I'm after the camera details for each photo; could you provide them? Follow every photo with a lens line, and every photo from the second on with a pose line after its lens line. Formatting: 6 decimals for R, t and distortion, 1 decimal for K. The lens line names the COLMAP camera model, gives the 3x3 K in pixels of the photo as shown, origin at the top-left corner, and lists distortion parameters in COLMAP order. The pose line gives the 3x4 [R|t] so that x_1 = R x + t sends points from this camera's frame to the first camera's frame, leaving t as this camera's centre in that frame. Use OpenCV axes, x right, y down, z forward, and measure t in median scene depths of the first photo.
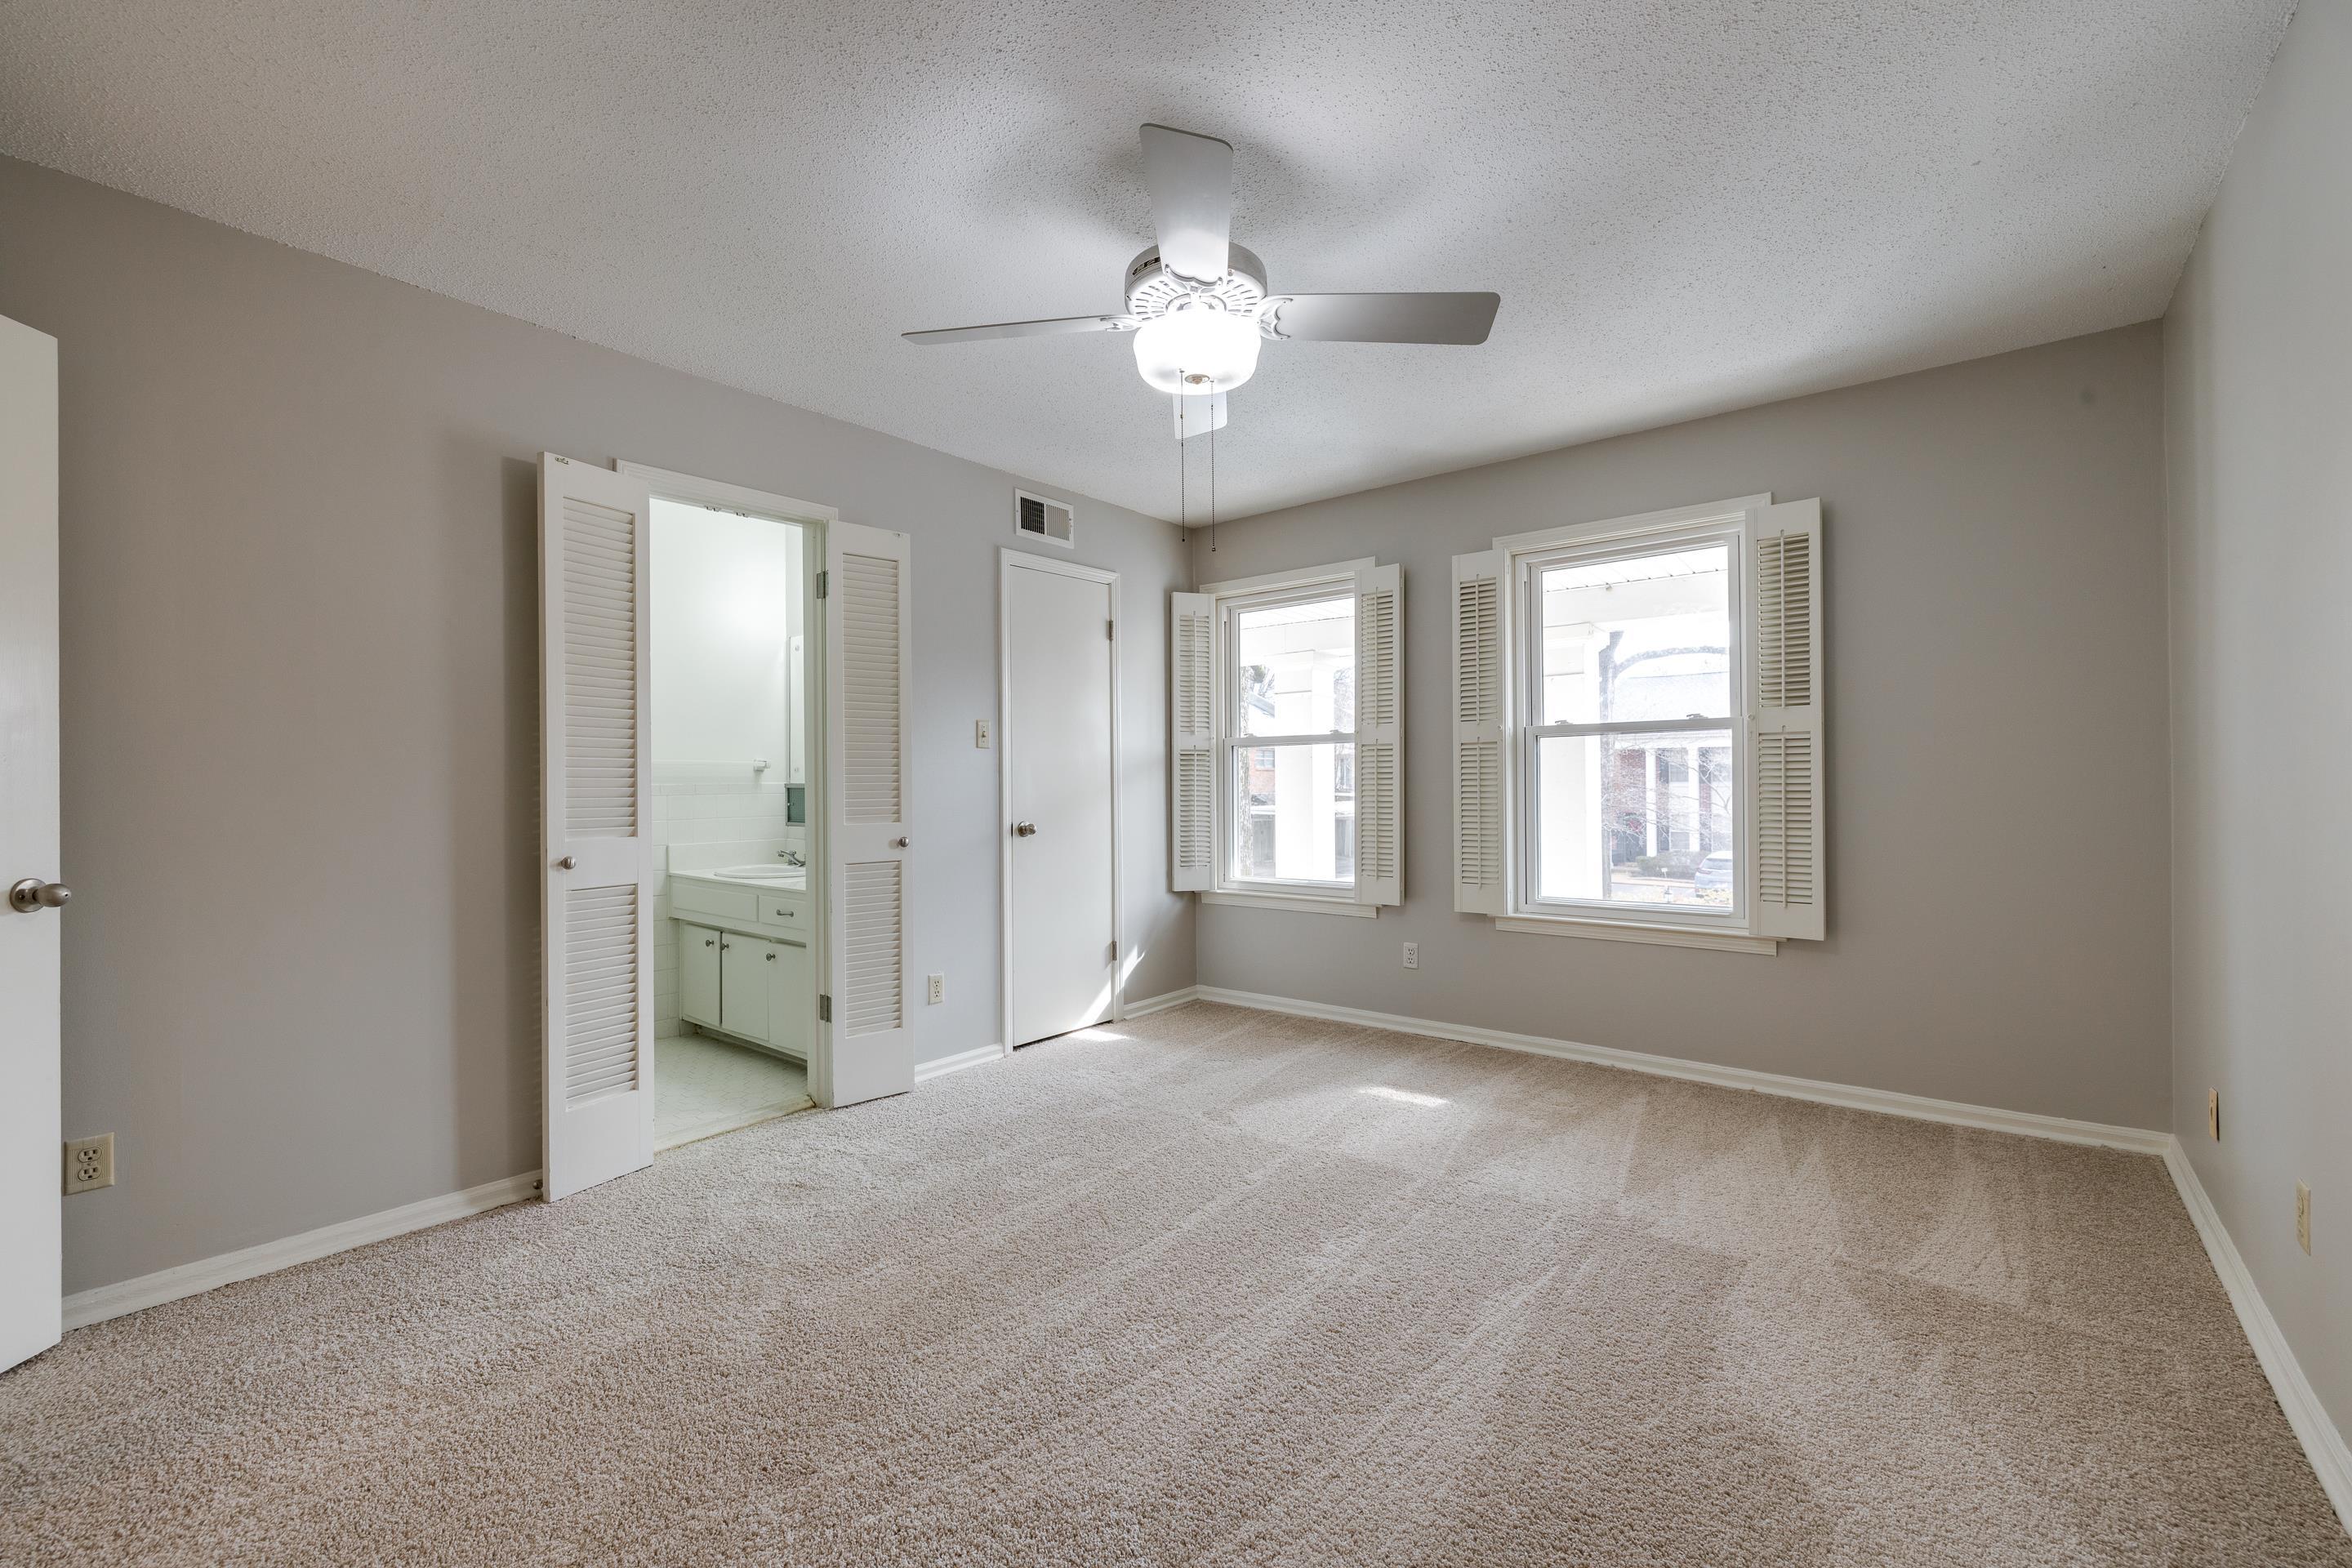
lens RADIAL K [[1003.8, 0, 1173.4], [0, 1003.8, 783.0], [0, 0, 1]] dist [0.006721, -0.003334]
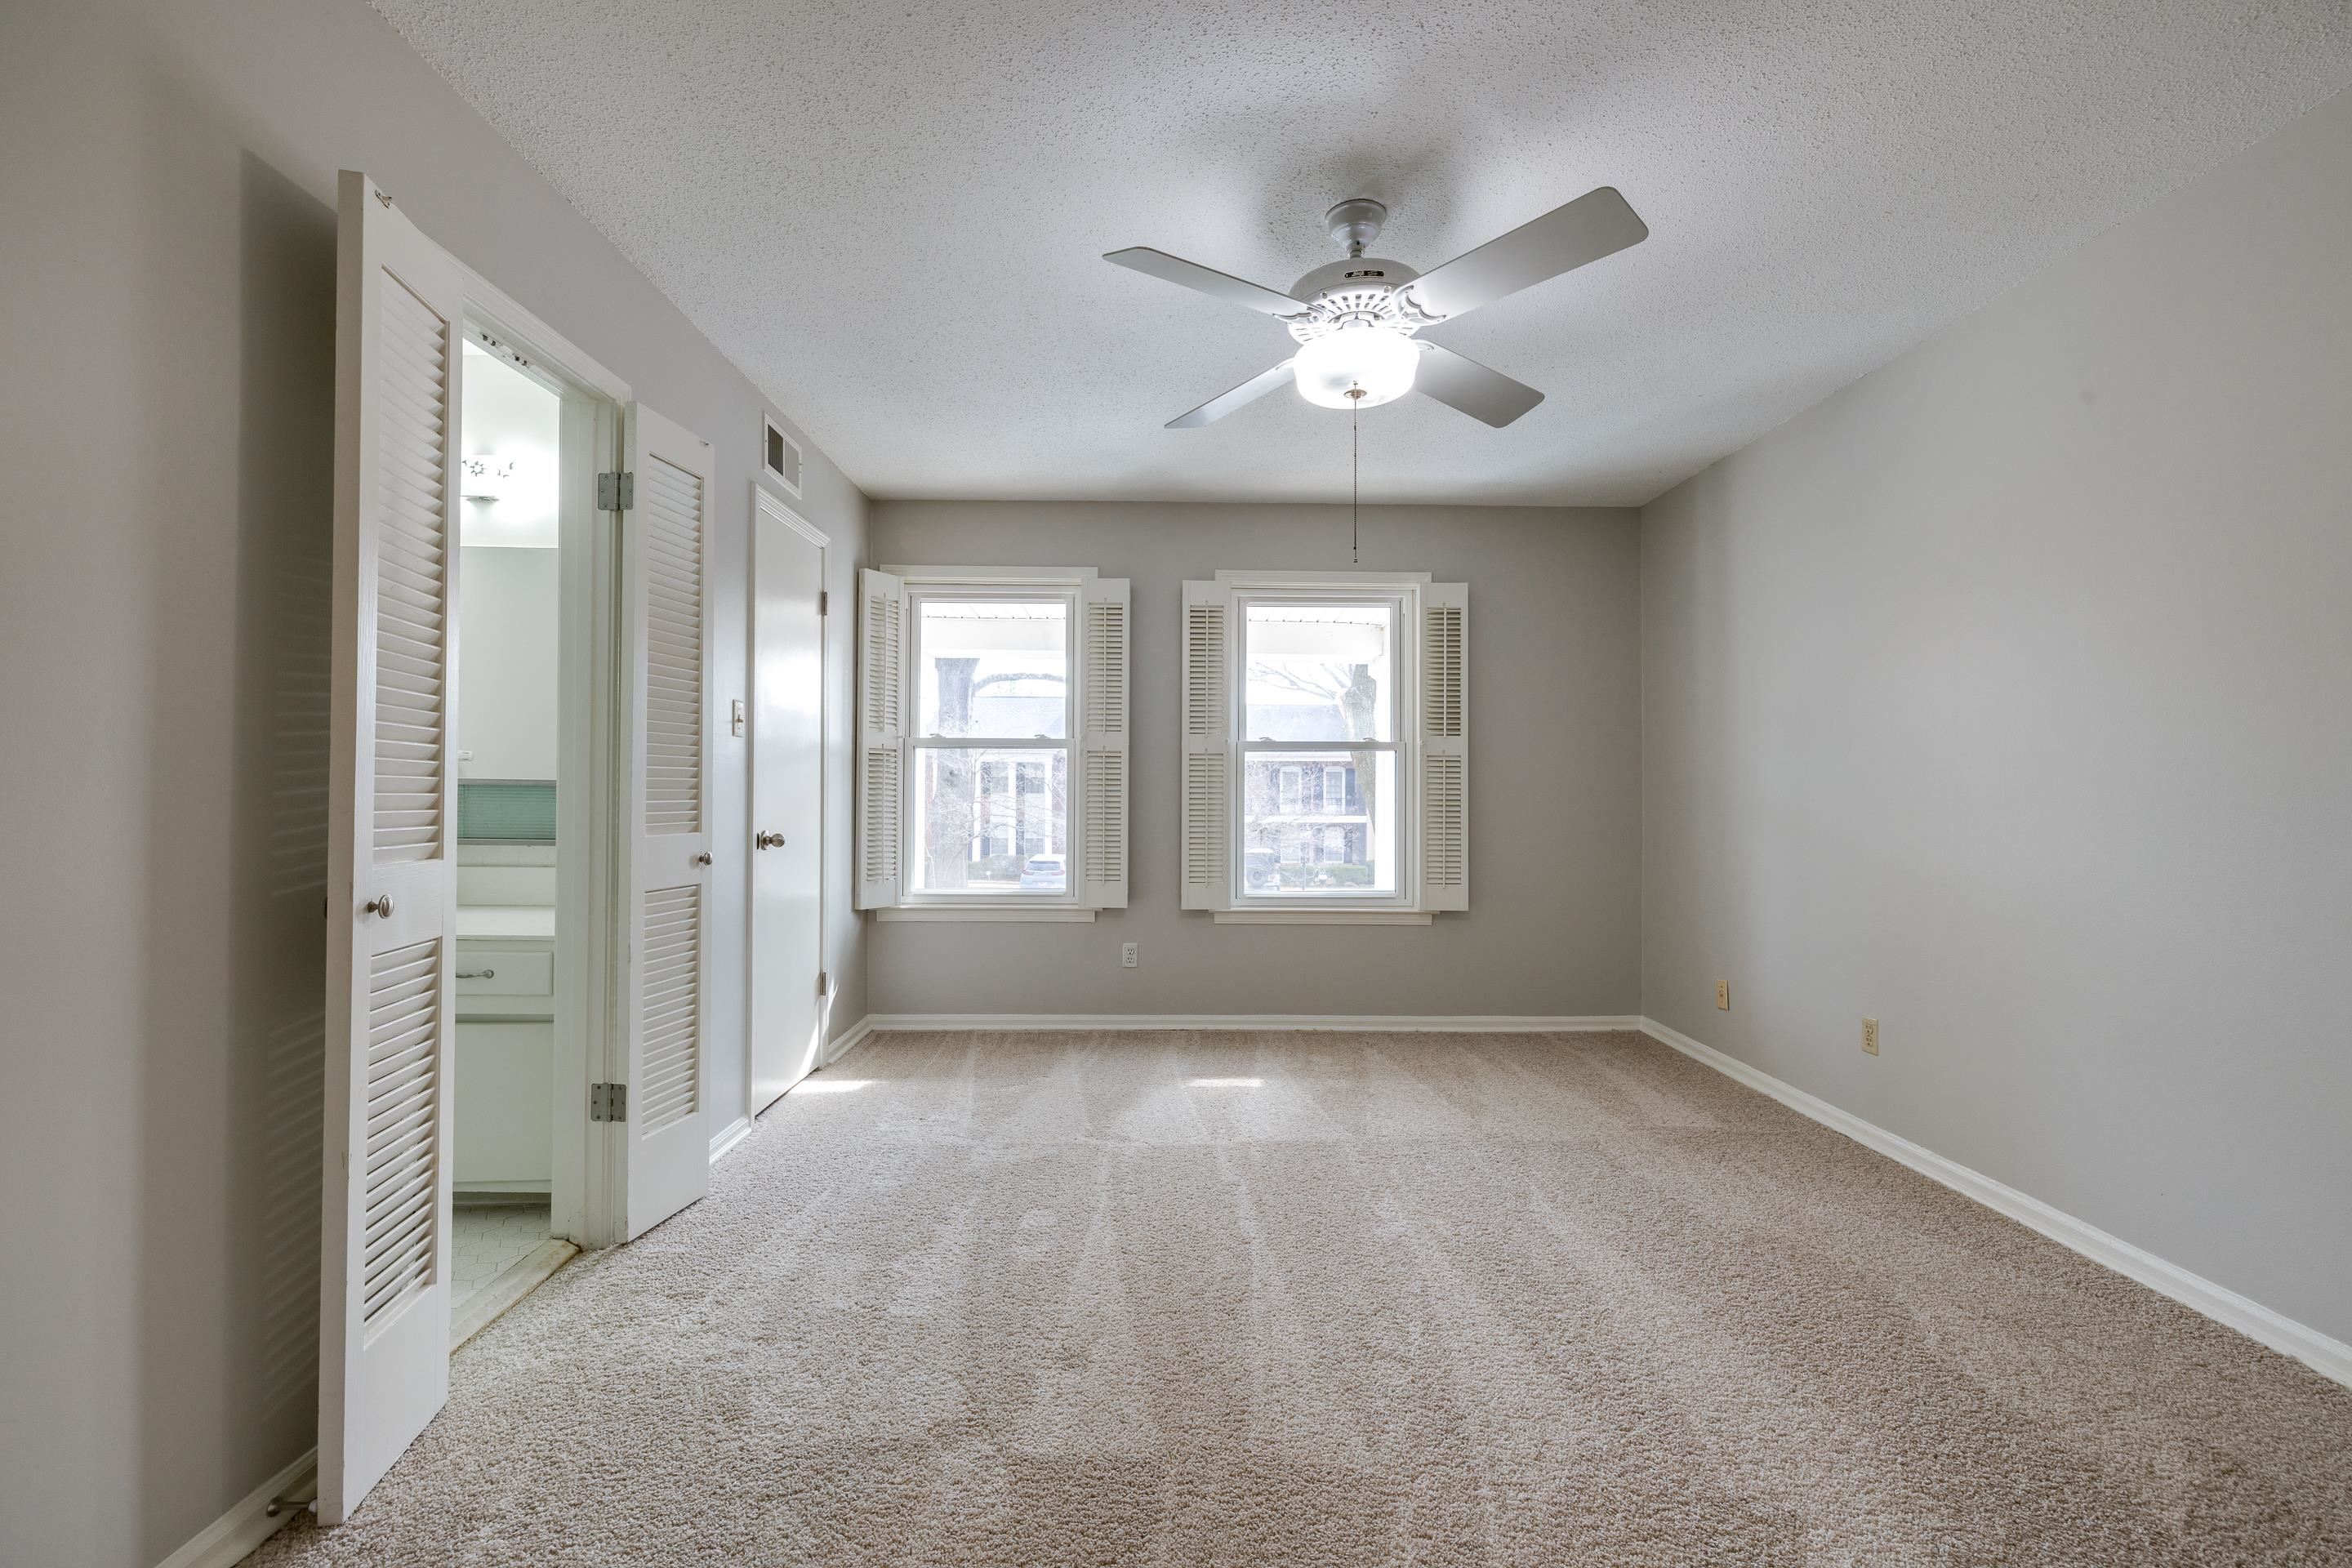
lens RADIAL K [[1003.8, 0, 1175.1], [0, 1003.8, 781.7], [0, 0, 1]] dist [0.006721, -0.003334]
pose [[0.758192, 0.020218, 0.651718, -0.439658], [-0.012827, 0.999788, -0.016093, 0.008511], [-0.651905, 0.003842, 0.758291, 0.191085]]
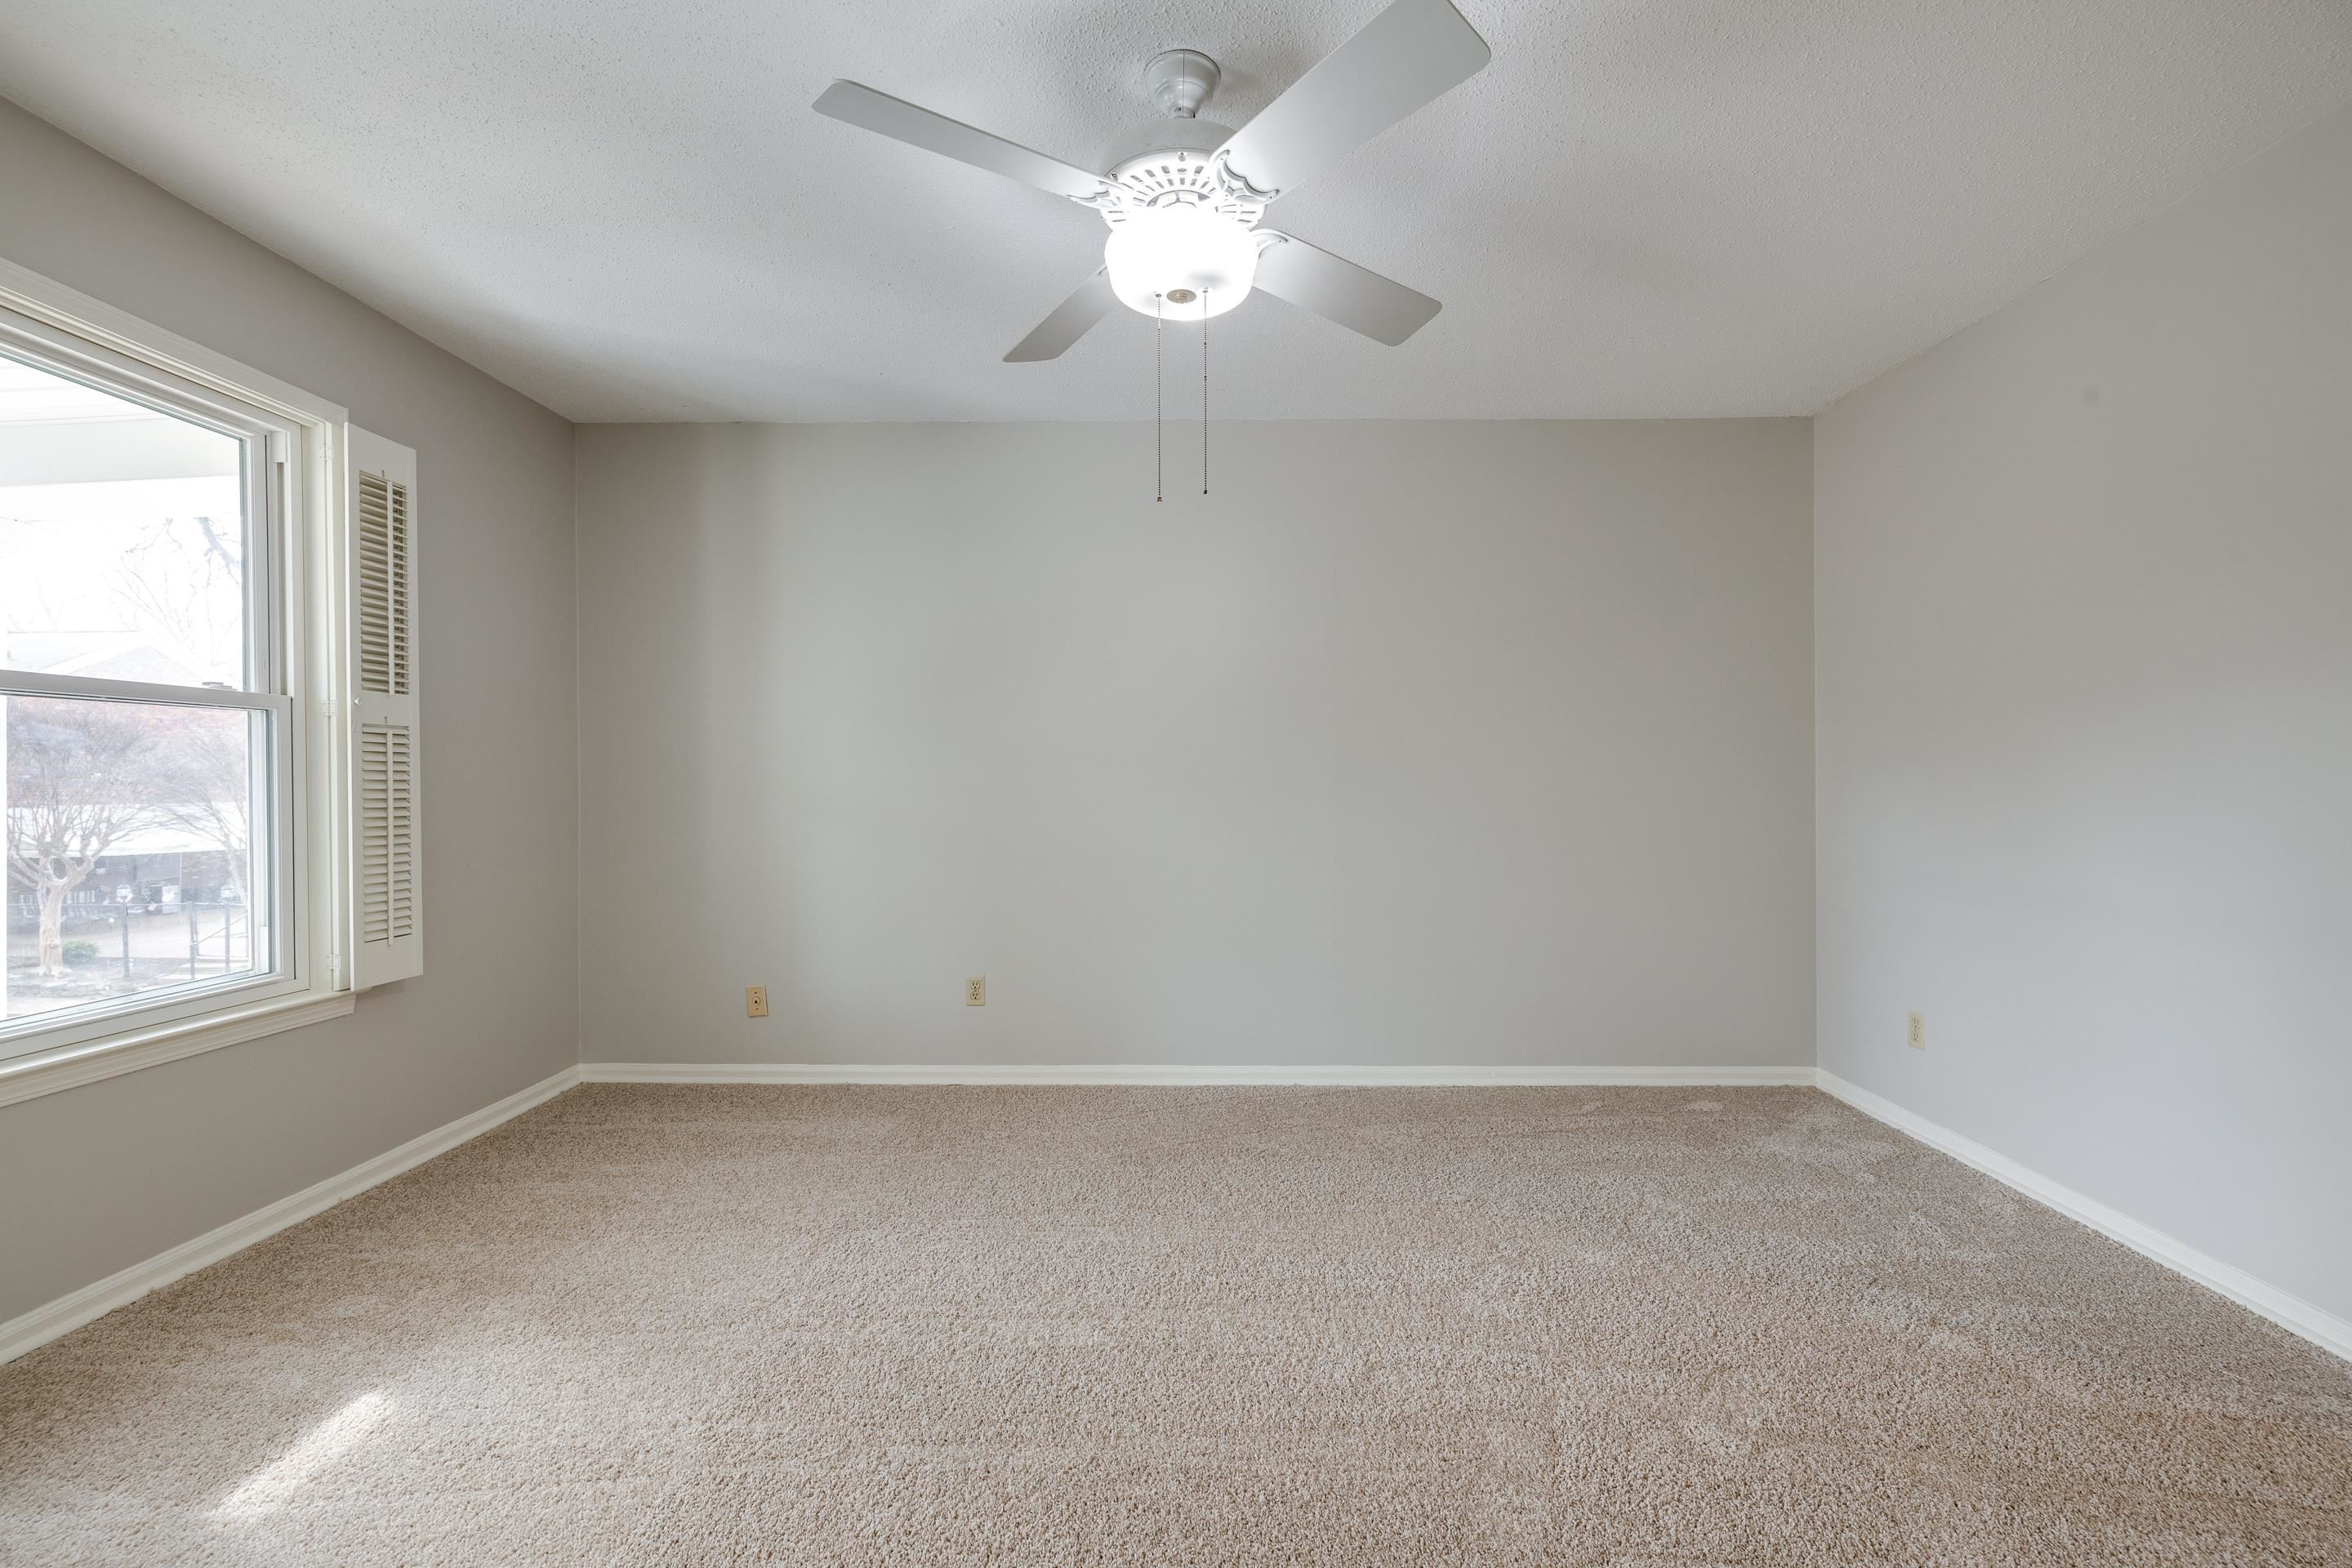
lens RADIAL K [[1017.0, 0, 1187.1], [0, 1017.0, 778.6], [0, 0, 1]] dist [0.004152, -0.000886]
pose [[-0.639337, 0.009981, 0.768862, -0.352842], [0.007274, 0.999950, -0.006932, 0.001651], [-0.768893, 0.001161, -0.639377, 0.863241]]
